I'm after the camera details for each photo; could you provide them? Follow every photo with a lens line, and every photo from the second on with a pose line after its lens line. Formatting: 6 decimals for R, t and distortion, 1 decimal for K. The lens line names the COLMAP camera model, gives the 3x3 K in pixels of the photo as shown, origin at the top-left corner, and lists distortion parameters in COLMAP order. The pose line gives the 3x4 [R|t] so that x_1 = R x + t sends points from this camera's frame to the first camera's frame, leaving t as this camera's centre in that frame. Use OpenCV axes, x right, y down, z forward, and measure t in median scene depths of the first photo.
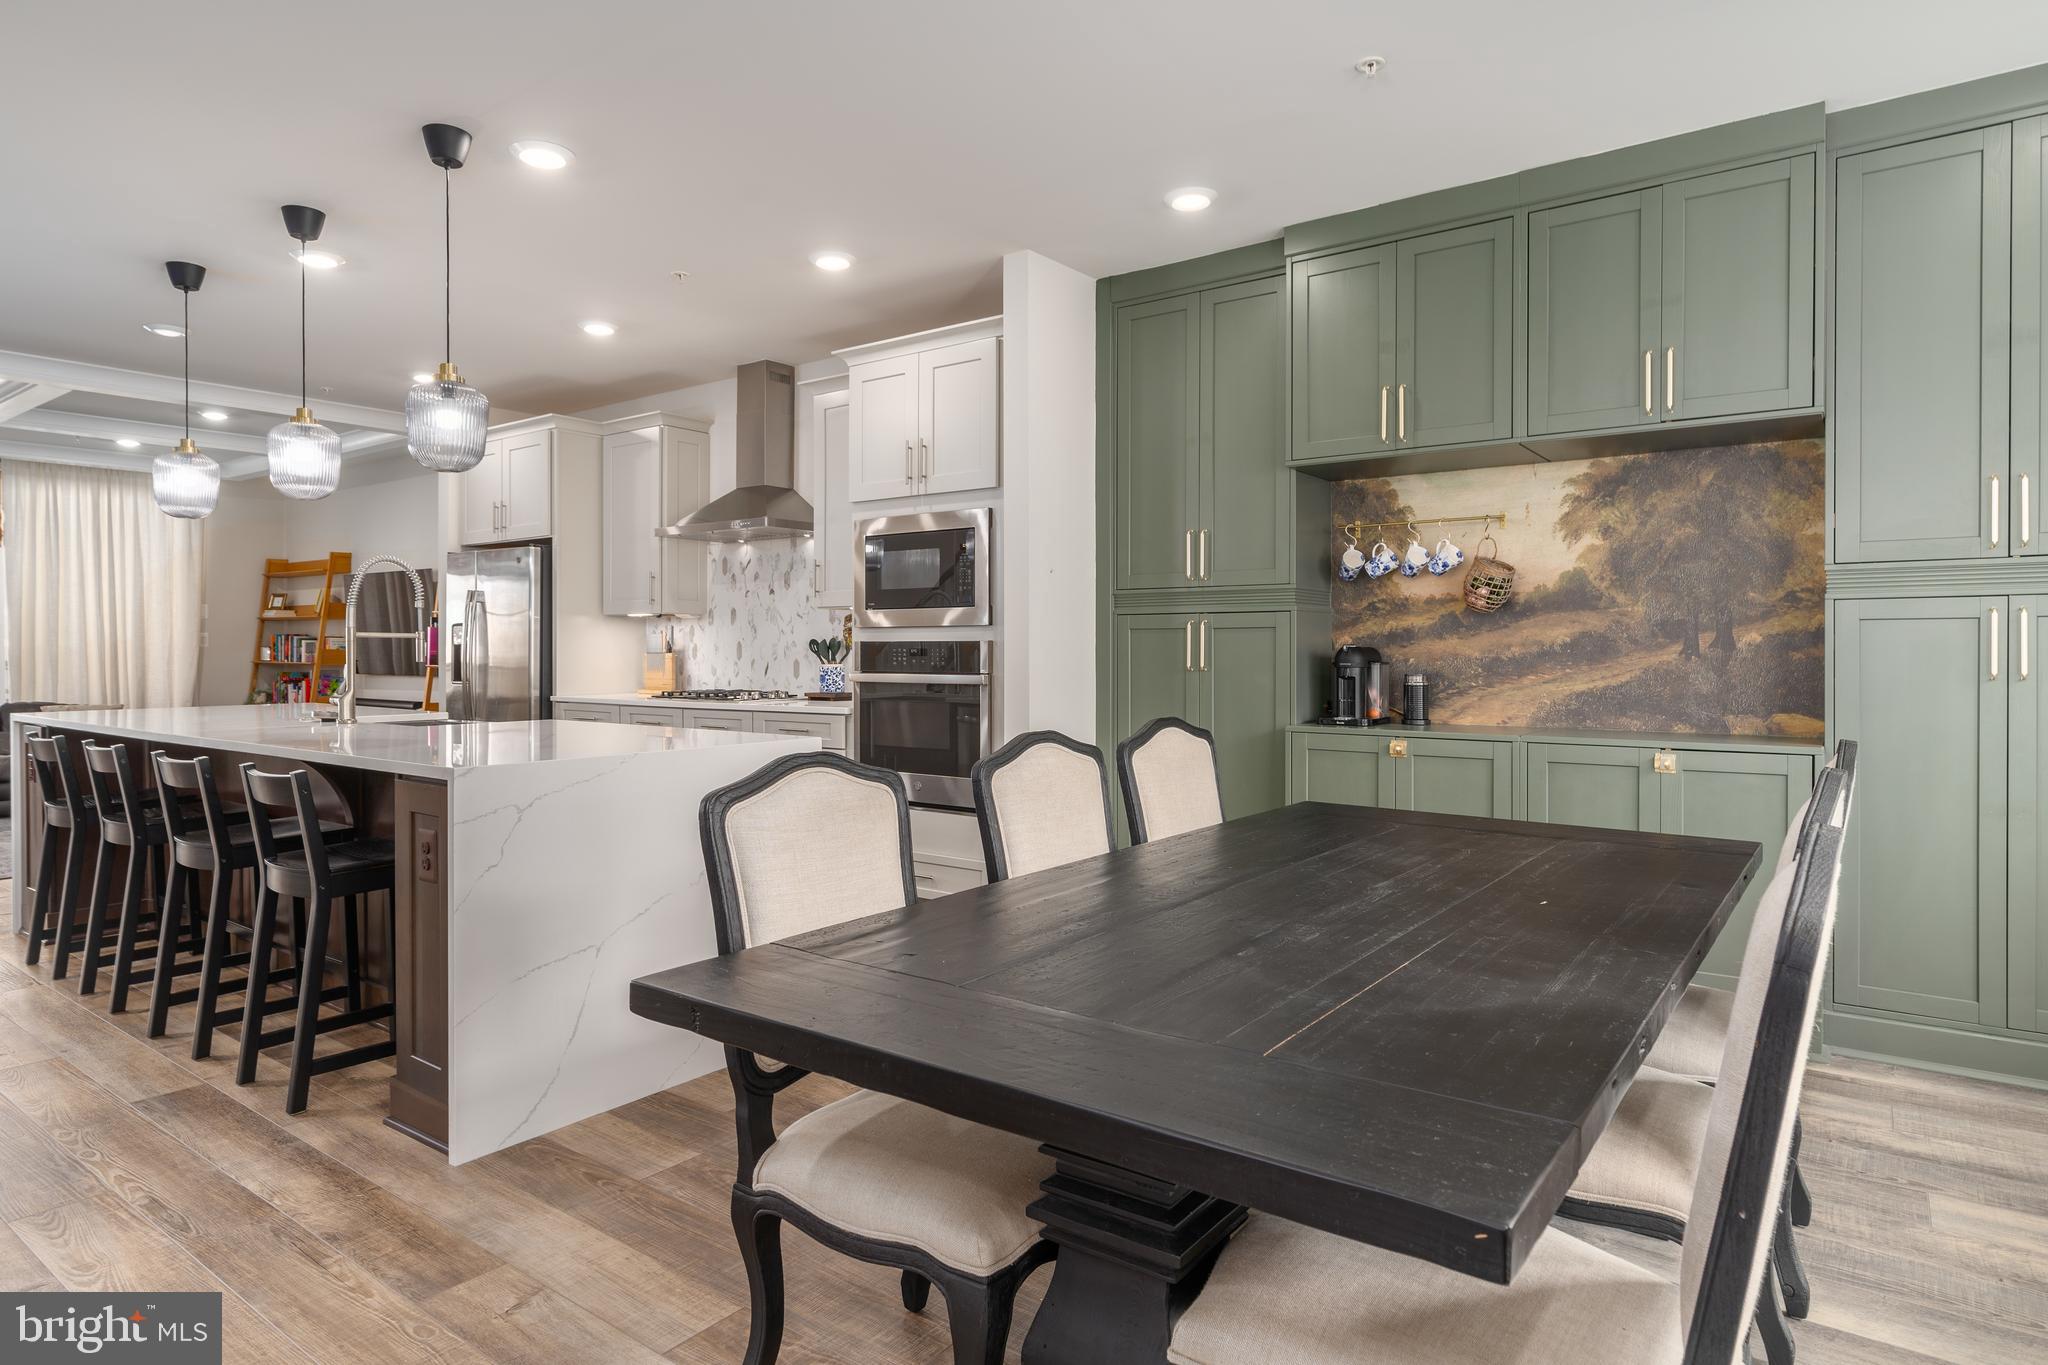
lens RADIAL K [[1151.6, 0, 1059.2], [0, 1151.6, 656.8], [0, 0, 1]] dist [-0.002491, 0.000378]
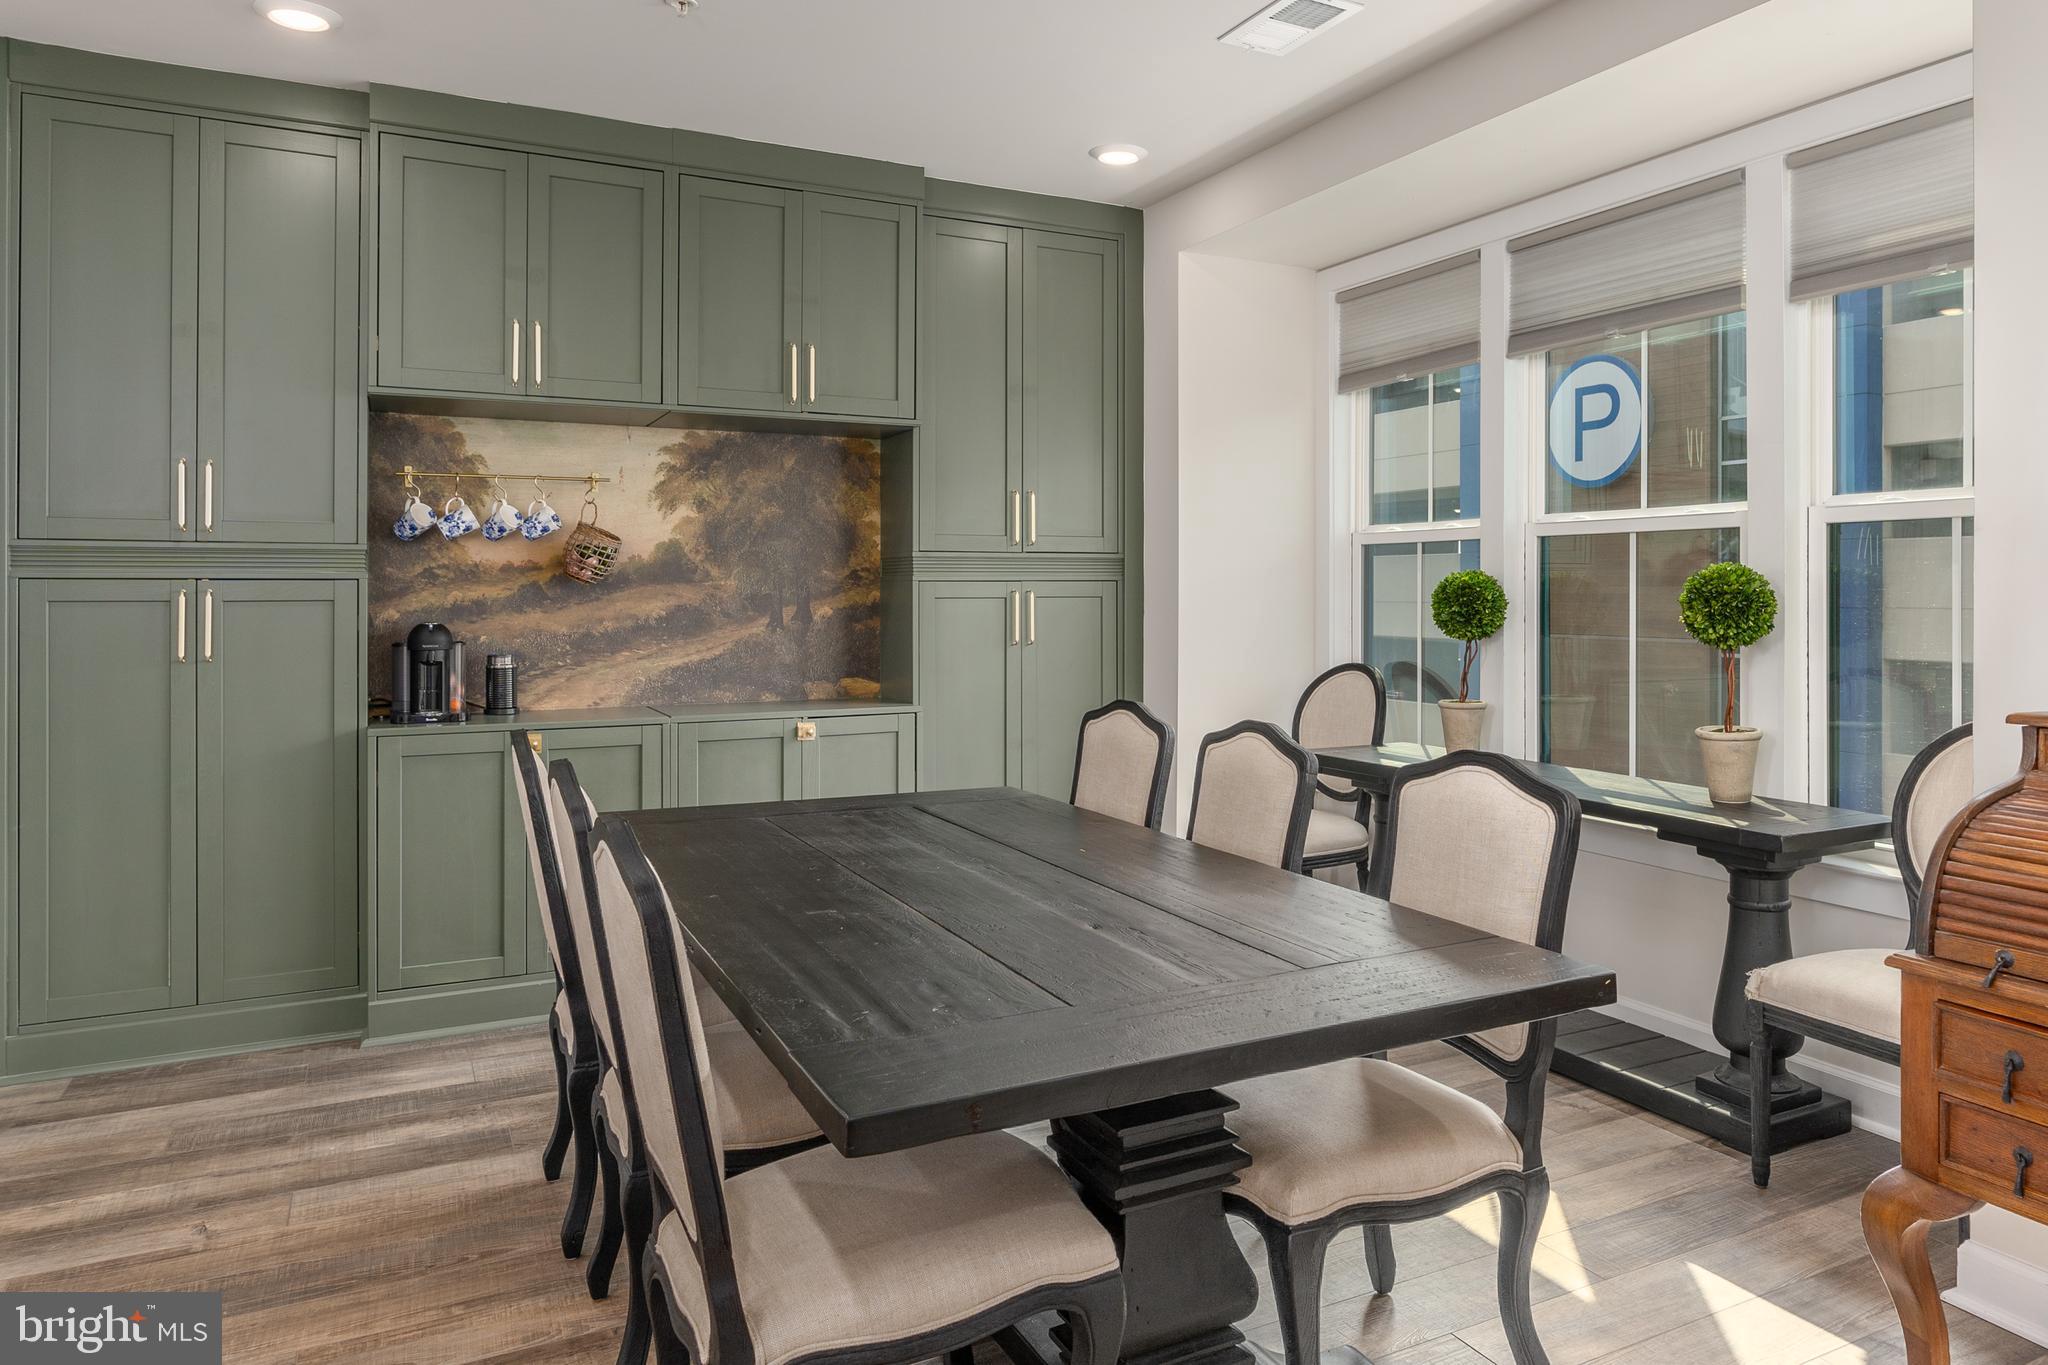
lens RADIAL K [[1359.2, 0, 1132.9], [0, 1359.2, 584.9], [0, 0, 1]] dist [-0.011755, 0.001234]
pose [[0.429822, 0.003381, 0.902907, -0.395988], [0.006258, 0.999958, -0.006724, -0.027087], [-0.902892, 0.008541, 0.429783, 0.148561]]
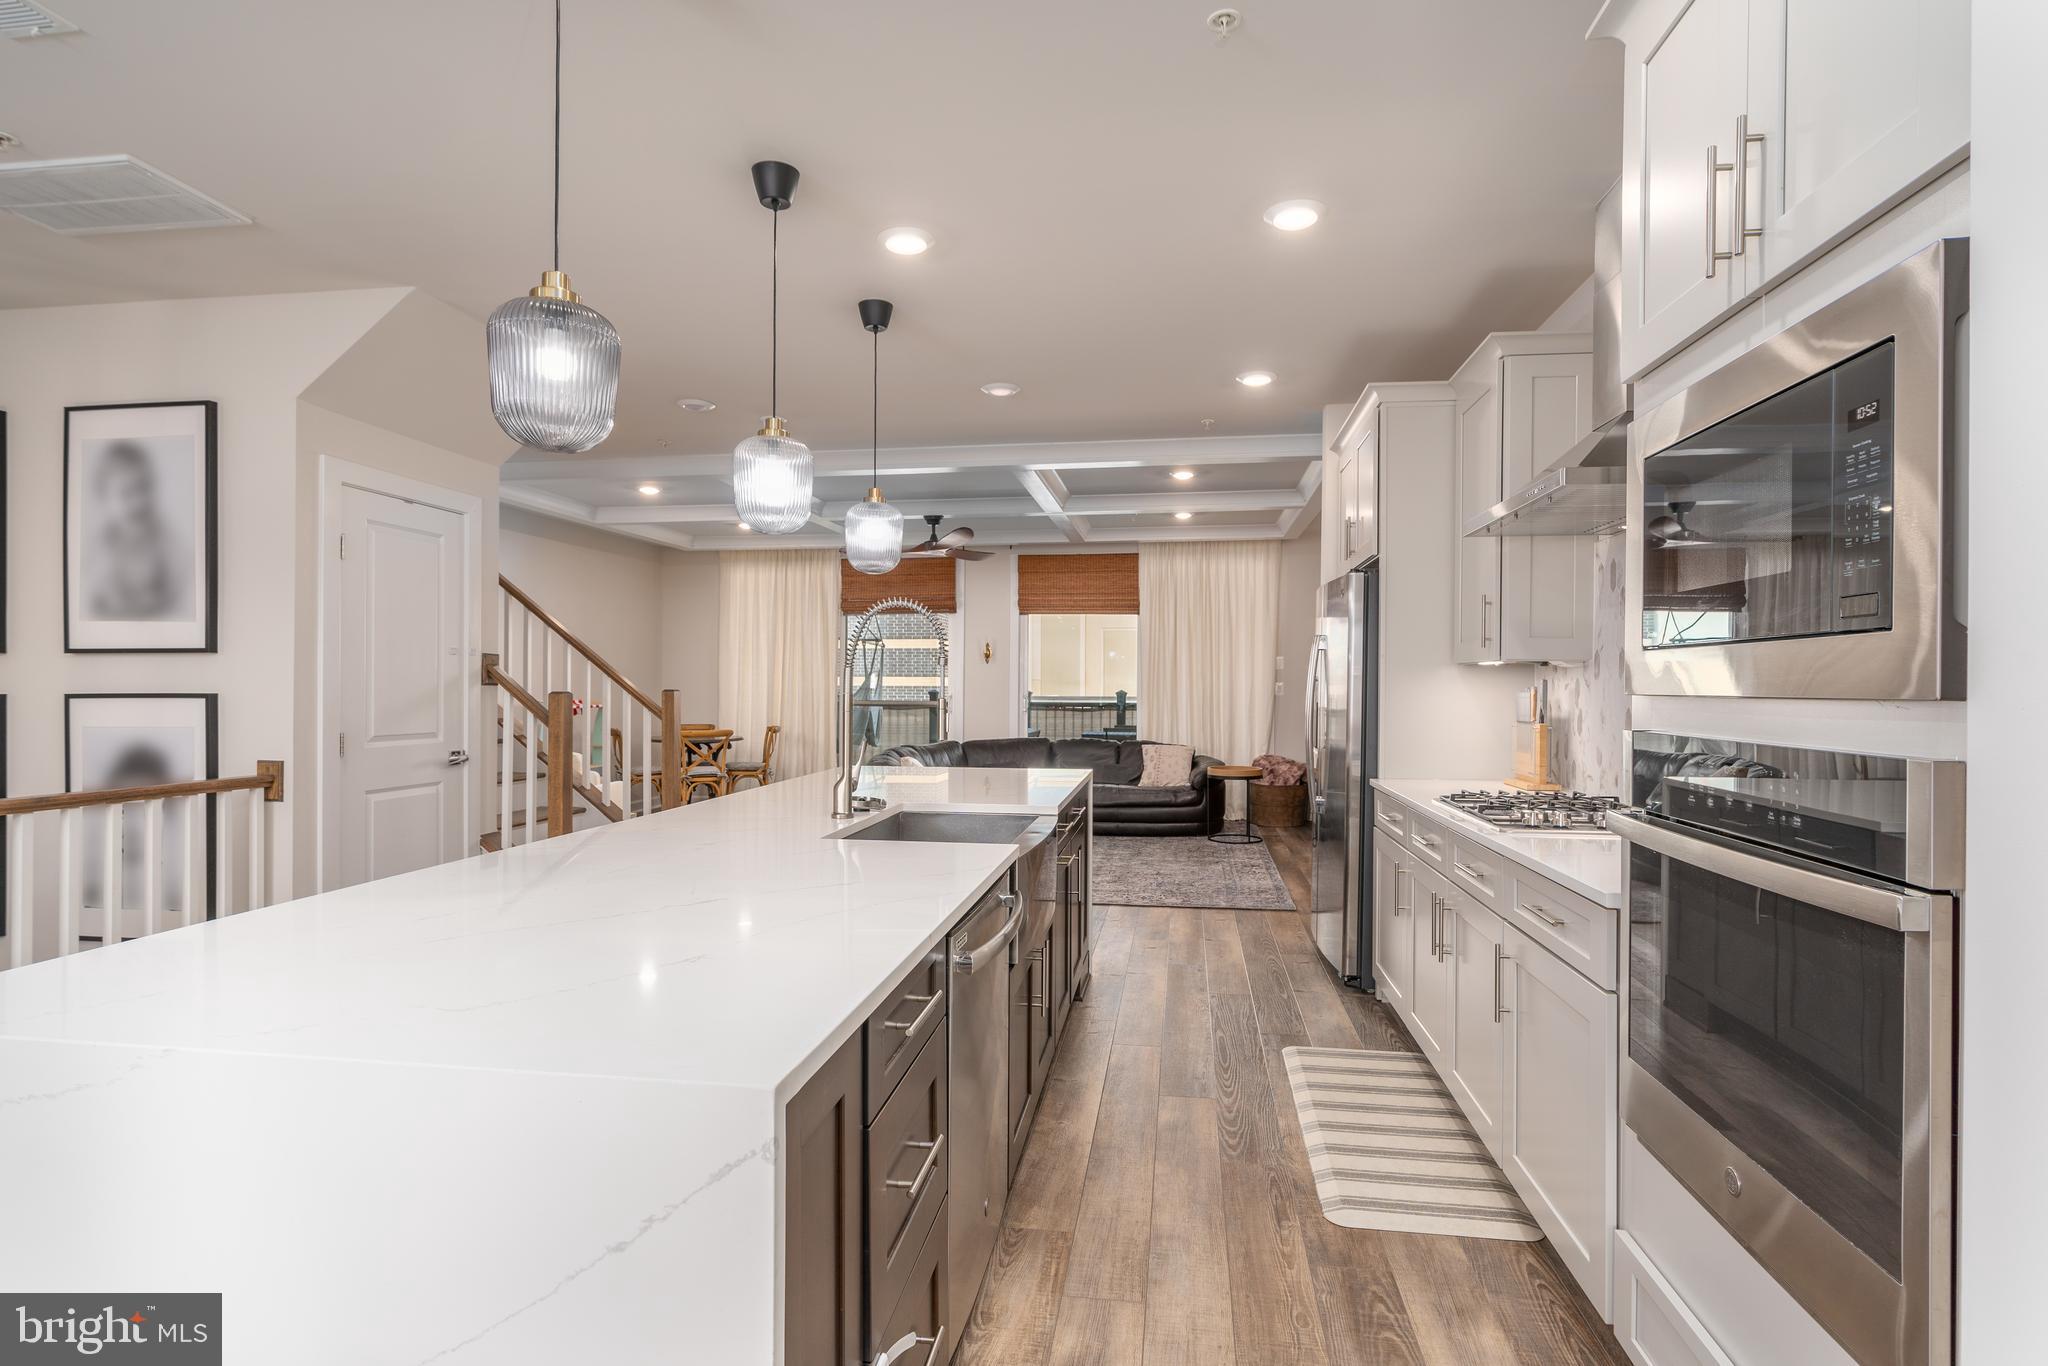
lens RADIAL K [[1040.3, 0, 971.0], [0, 1040.3, 685.6], [0, 0, 1]] dist [-0.009971, 0.001952]
pose [[0.426214, 0.003388, -0.904616, 0.051093], [-0.013899, 0.999899, -0.002803, -0.027961], [0.904515, 0.013768, 0.426219, 0.774915]]
